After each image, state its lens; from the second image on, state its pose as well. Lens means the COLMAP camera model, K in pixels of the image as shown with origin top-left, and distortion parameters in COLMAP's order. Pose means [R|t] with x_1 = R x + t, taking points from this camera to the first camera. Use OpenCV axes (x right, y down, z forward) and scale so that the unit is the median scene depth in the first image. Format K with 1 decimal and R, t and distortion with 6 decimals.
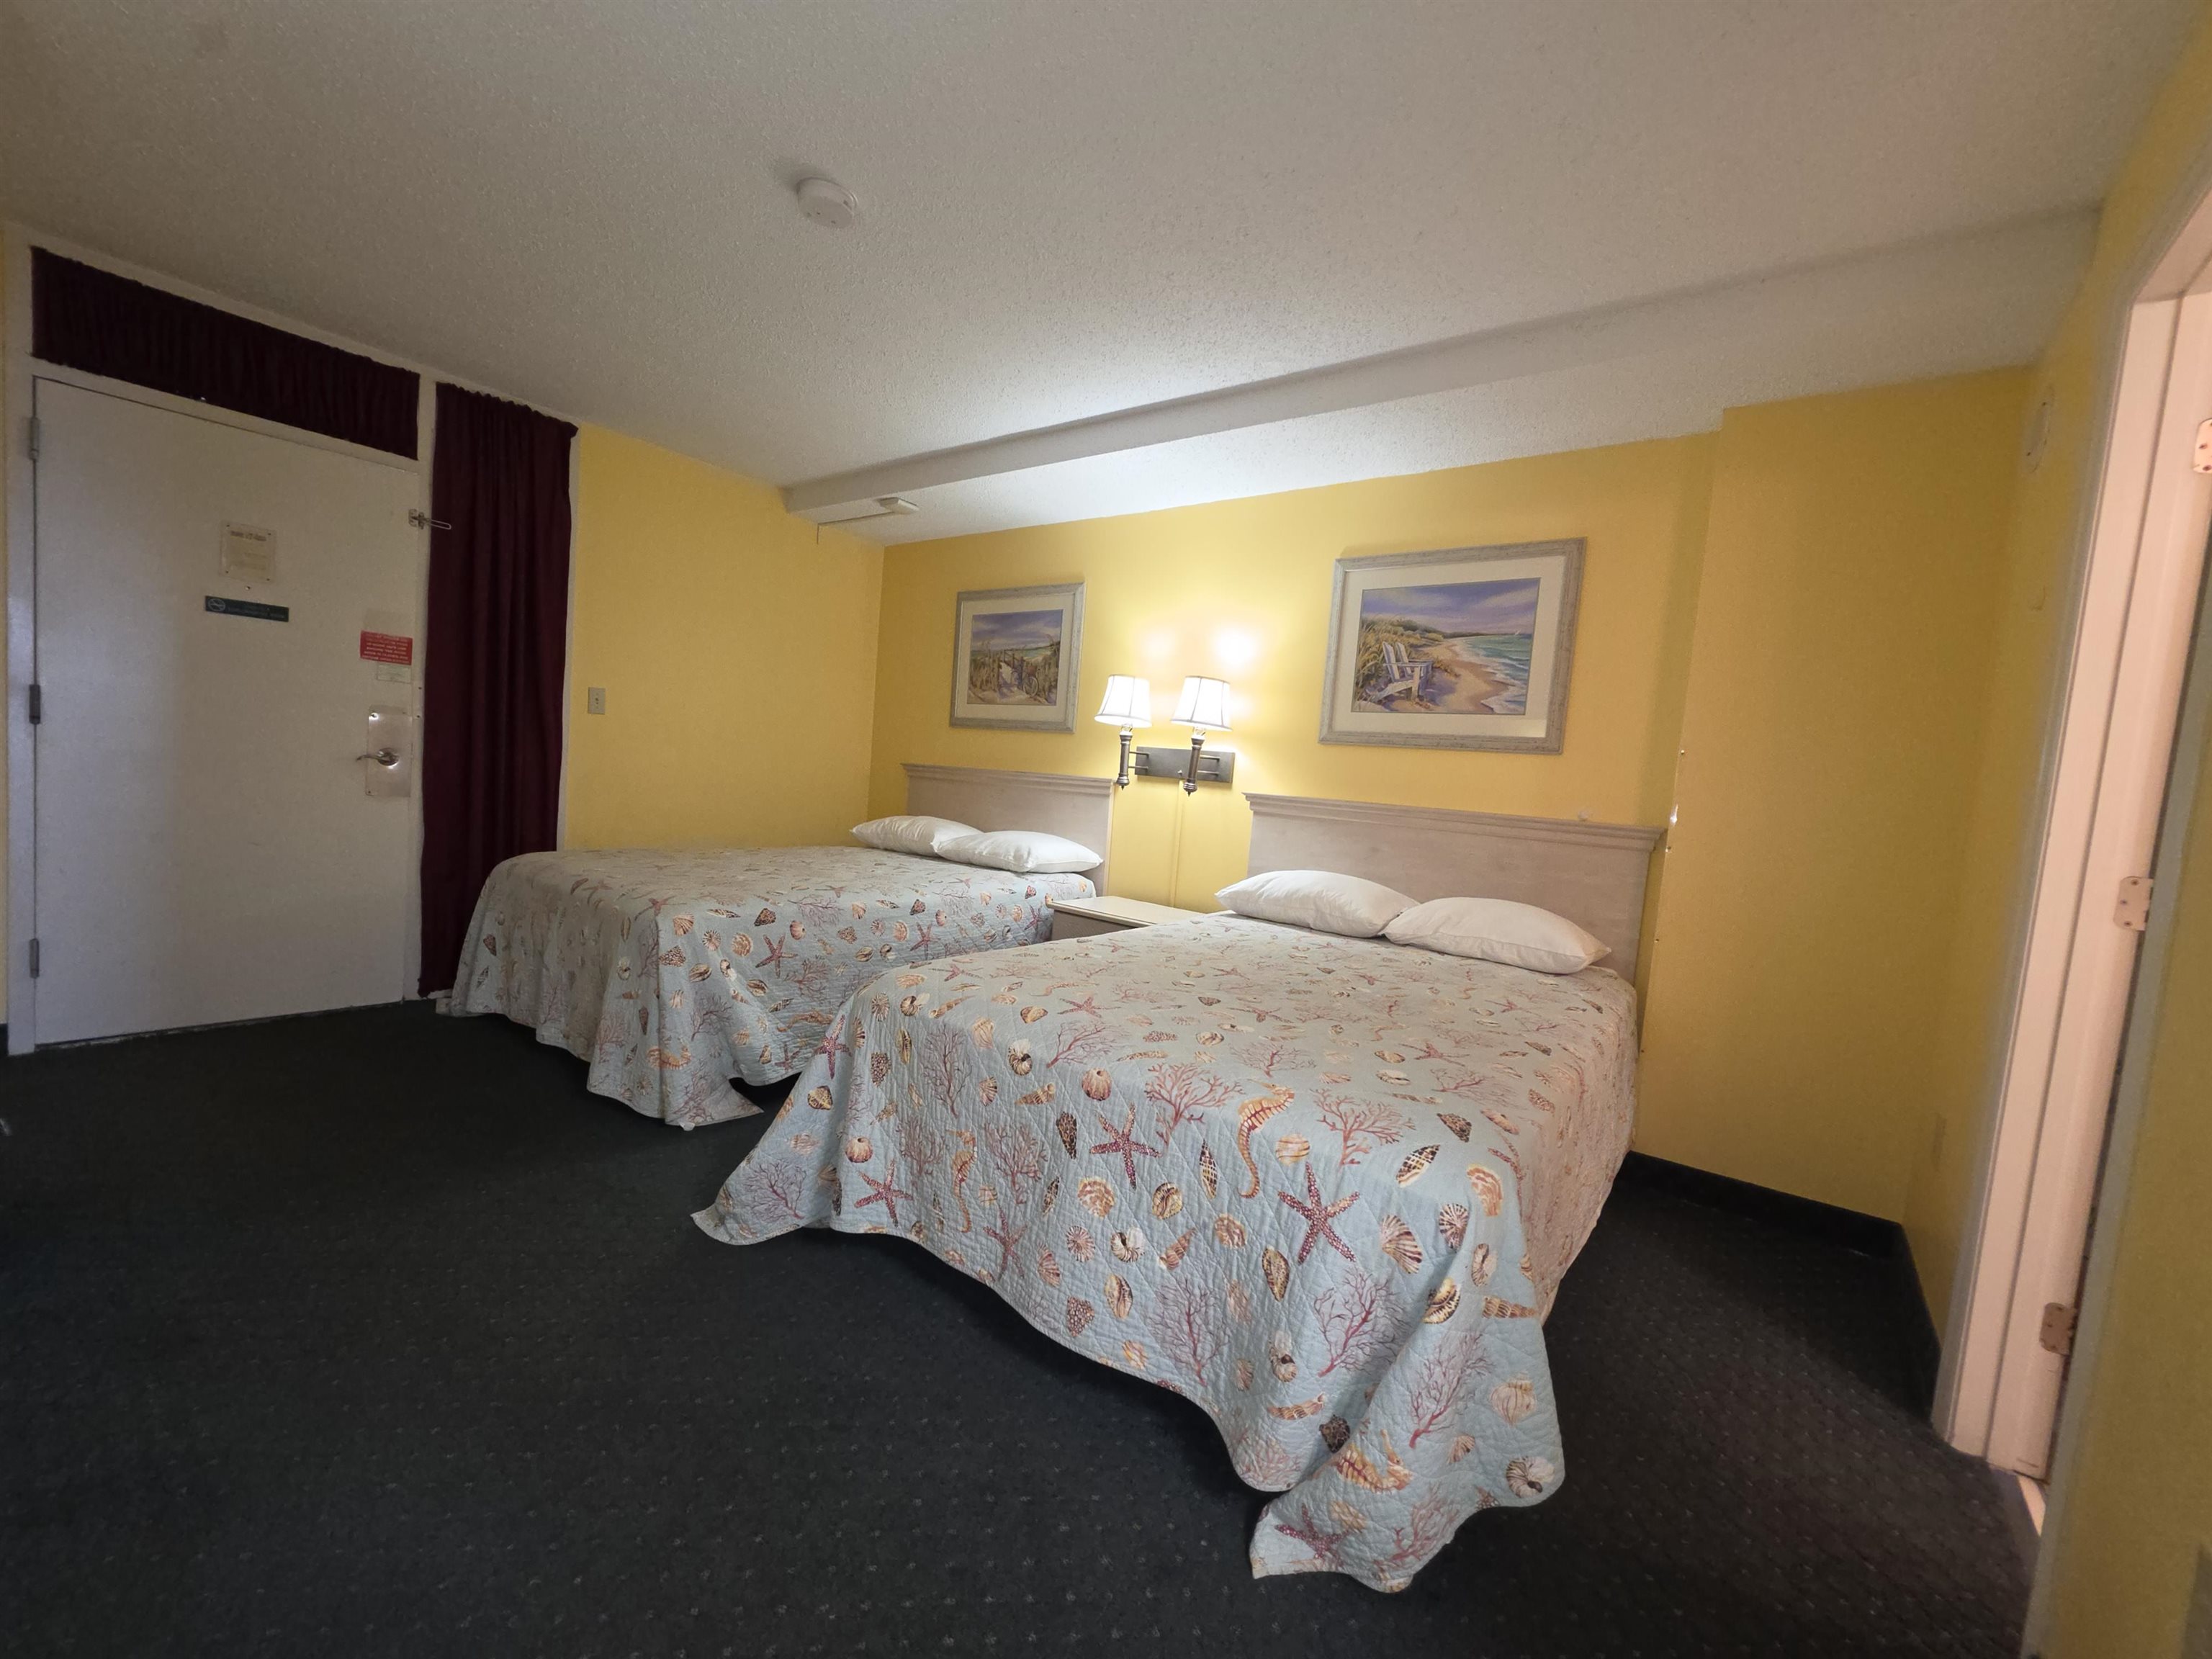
lens RADIAL K [[881.2, 0, 1089.3], [0, 881.2, 832.5], [0, 0, 1]] dist [-0.001164, 0.000000]
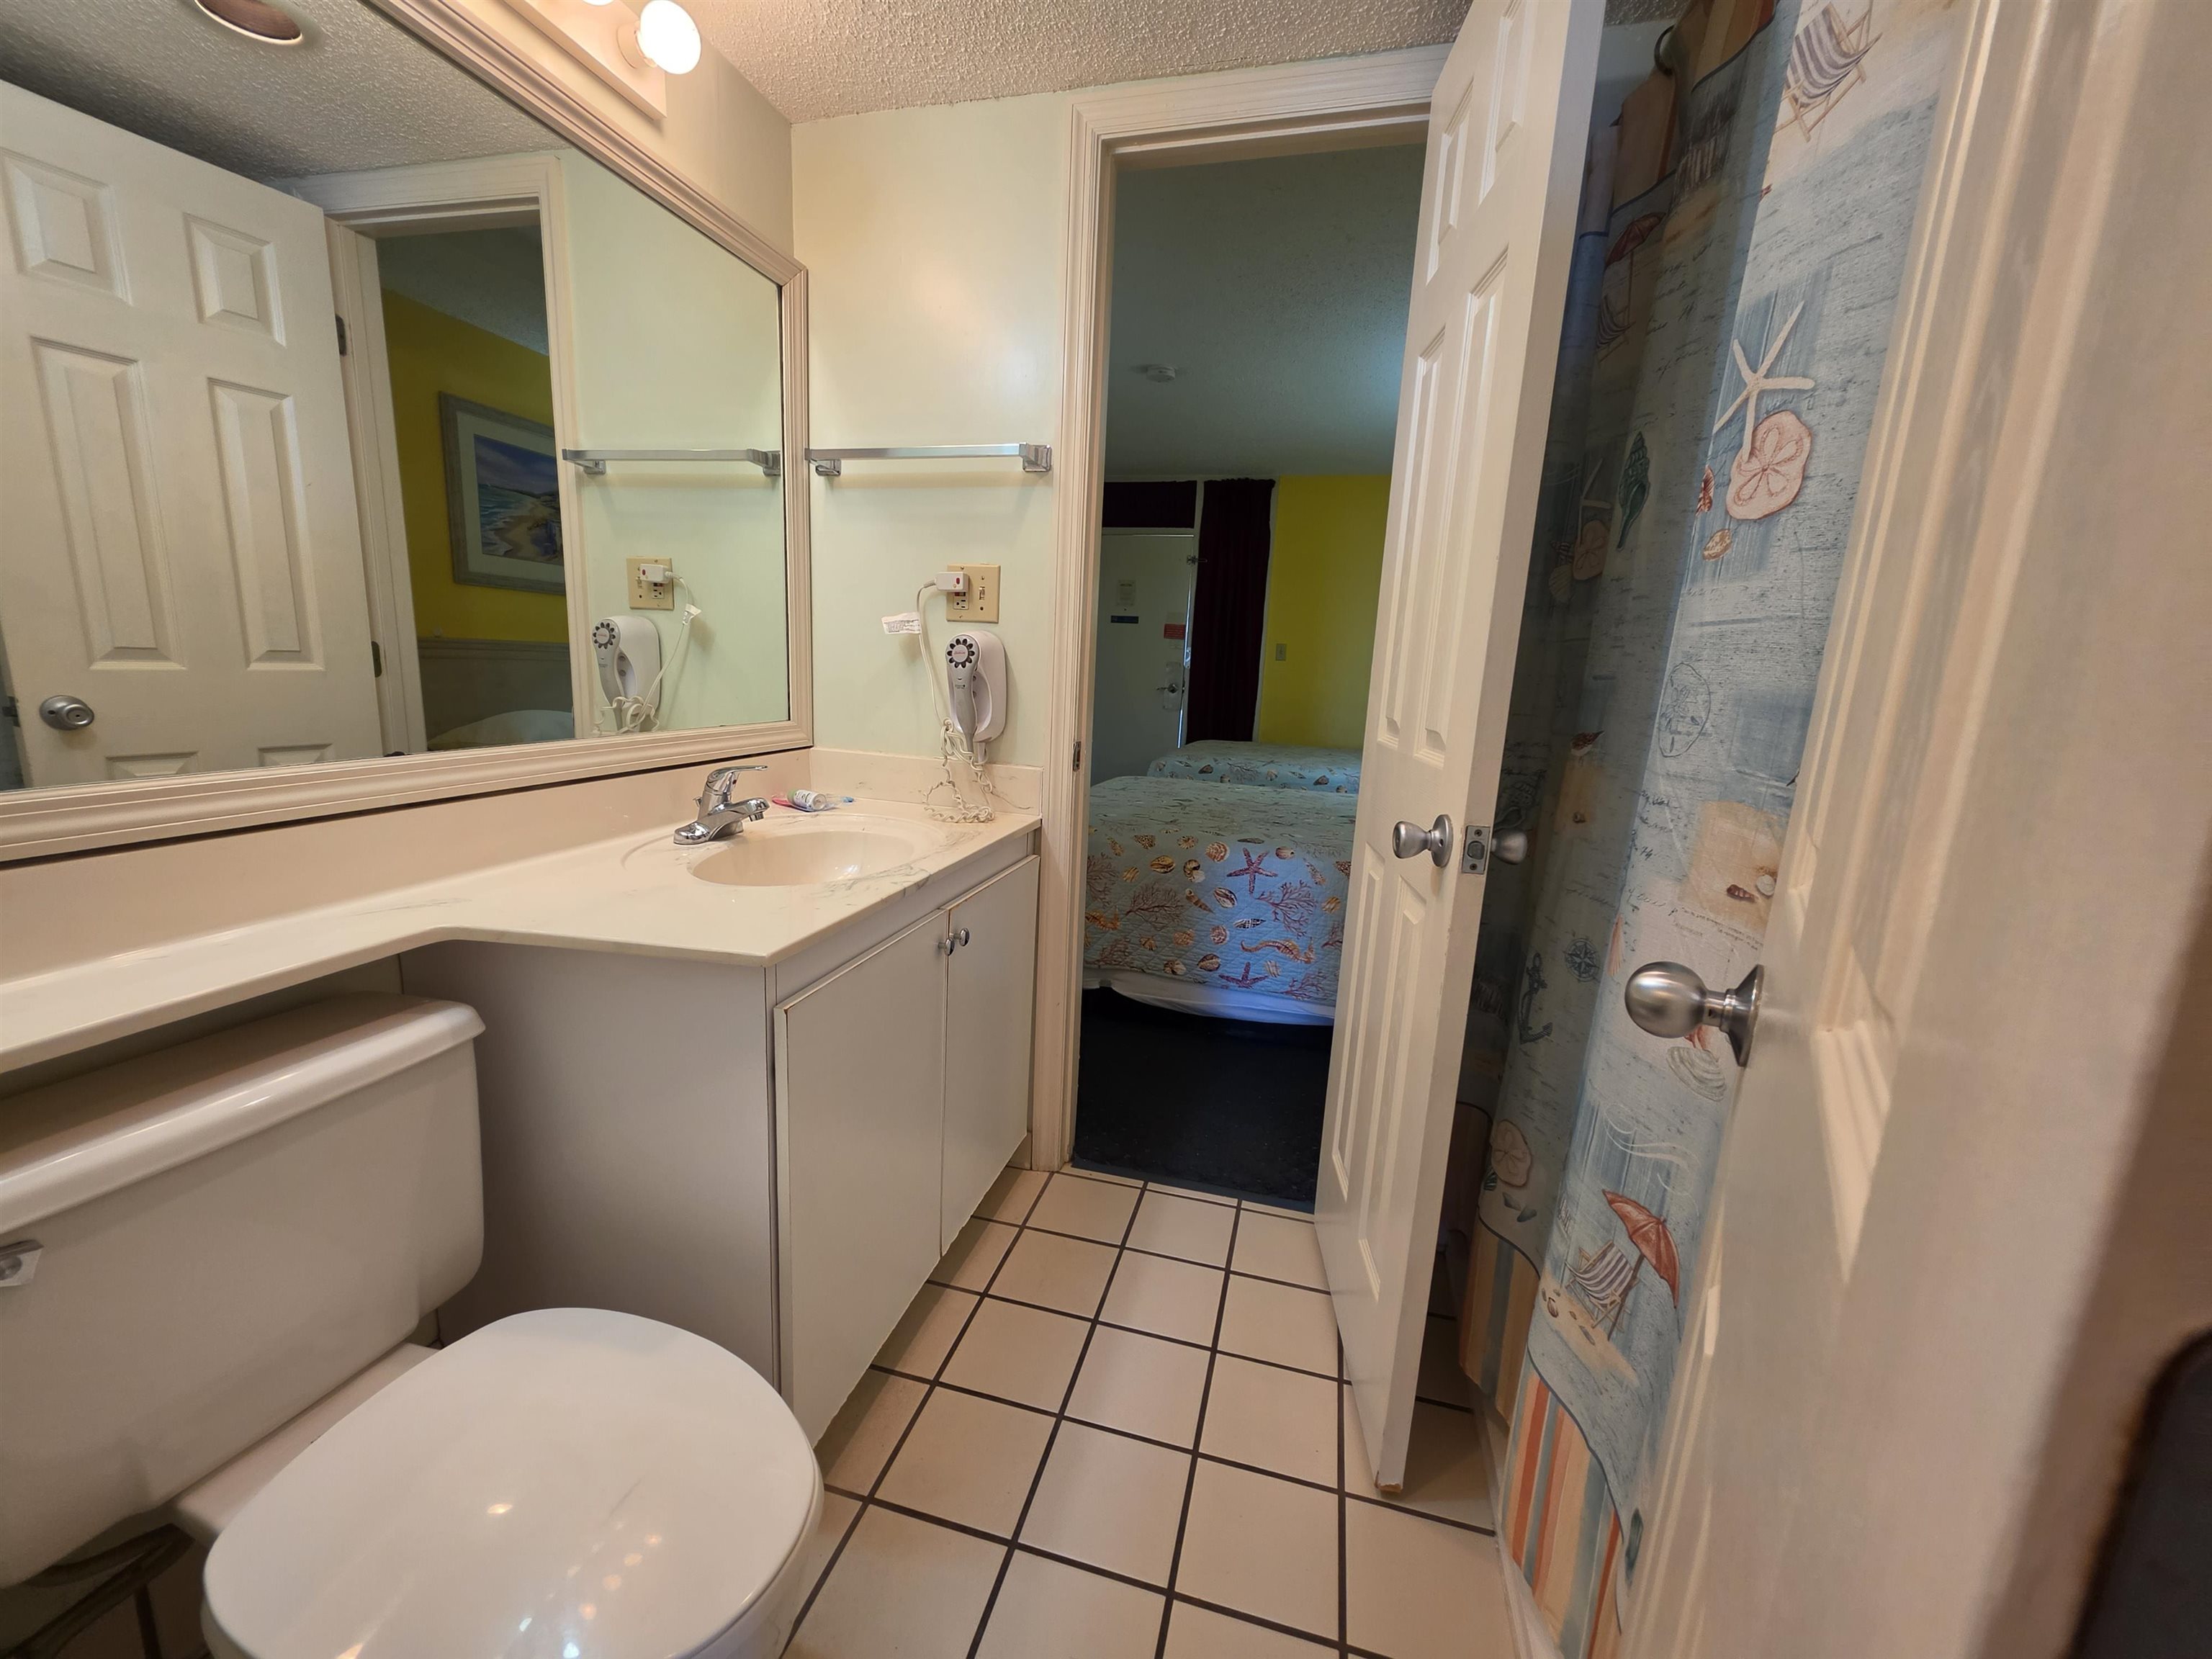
lens RADIAL K [[881.2, 0, 1099.1], [0, 881.2, 828.8], [0, 0, 1]] dist [-0.001164, 0.000000]
pose [[0.380666, 0.110549, -0.918081, 0.940395], [-0.080169, 0.993035, 0.086334, 0.065301], [0.921231, 0.040737, 0.386877, 0.118009]]
